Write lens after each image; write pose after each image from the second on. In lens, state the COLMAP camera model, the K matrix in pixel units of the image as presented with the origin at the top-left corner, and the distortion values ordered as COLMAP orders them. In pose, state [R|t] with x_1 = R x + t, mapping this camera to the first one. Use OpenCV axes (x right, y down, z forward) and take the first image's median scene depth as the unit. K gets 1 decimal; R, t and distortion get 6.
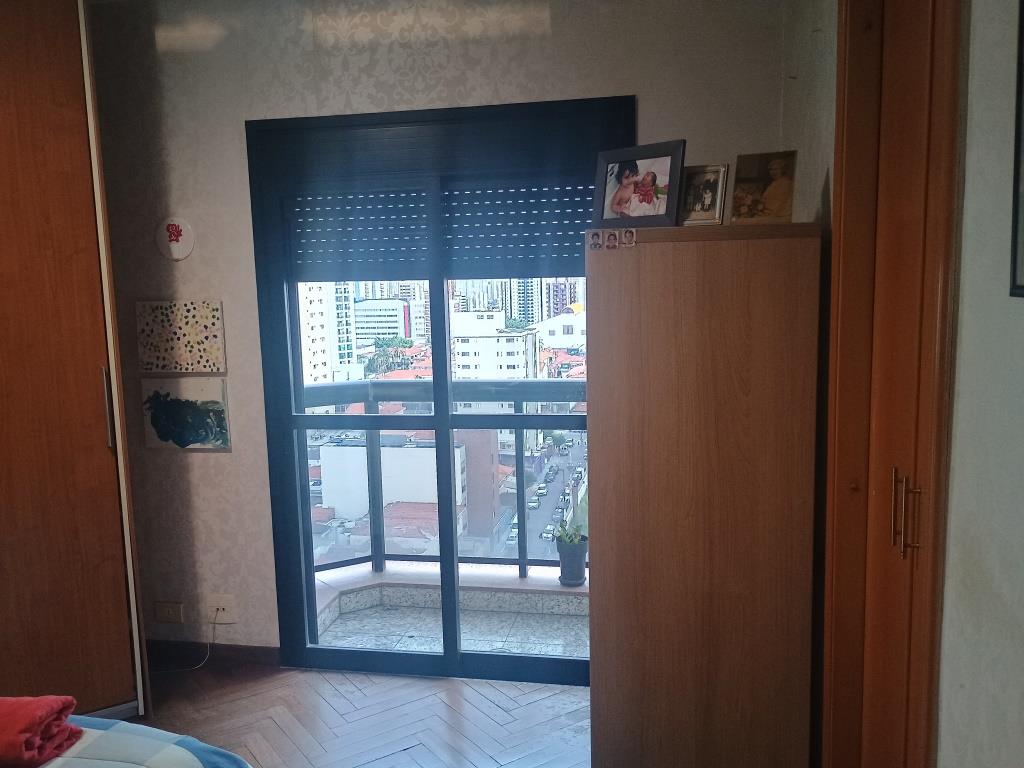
lens RADIAL K [[894.7, 0, 506.4], [0, 894.7, 401.7], [0, 0, 1]] dist [0.006721, 0.009255]
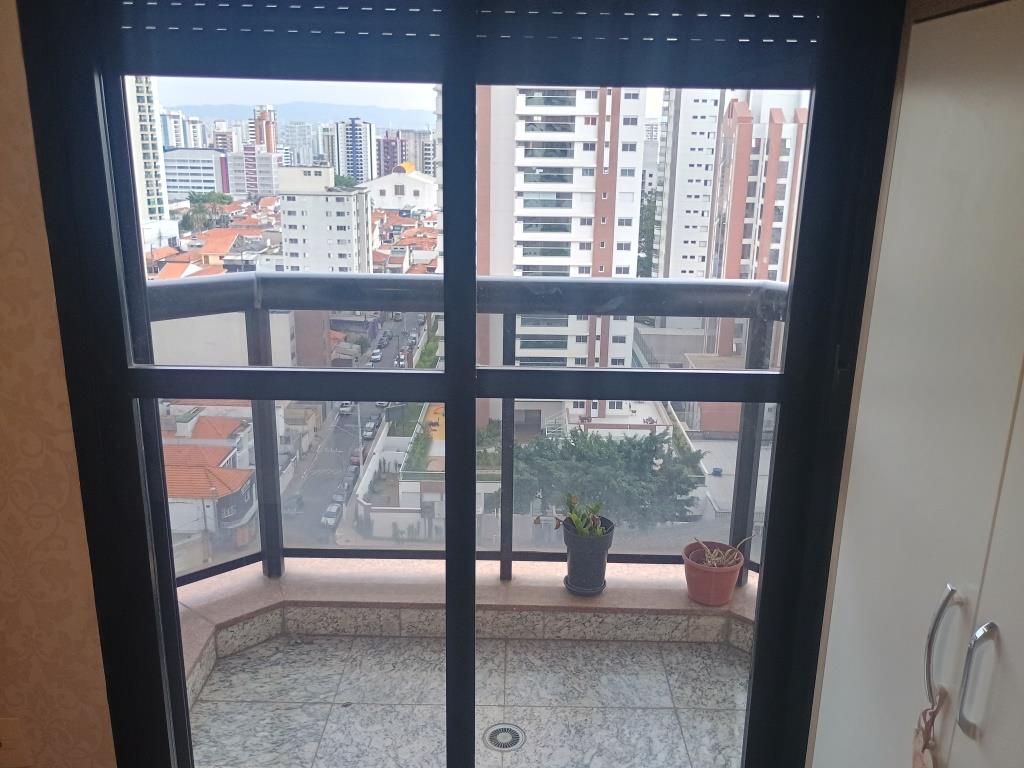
lens RADIAL K [[883.3, 0, 505.9], [0, 883.3, 390.5], [0, 0, 1]] dist [0.067952, -0.093596]
pose [[0.981556, -0.014910, 0.190591, -0.133038], [-0.012137, 0.990083, 0.139959, -0.040697], [-0.190788, -0.139691, 0.971641, 0.500532]]
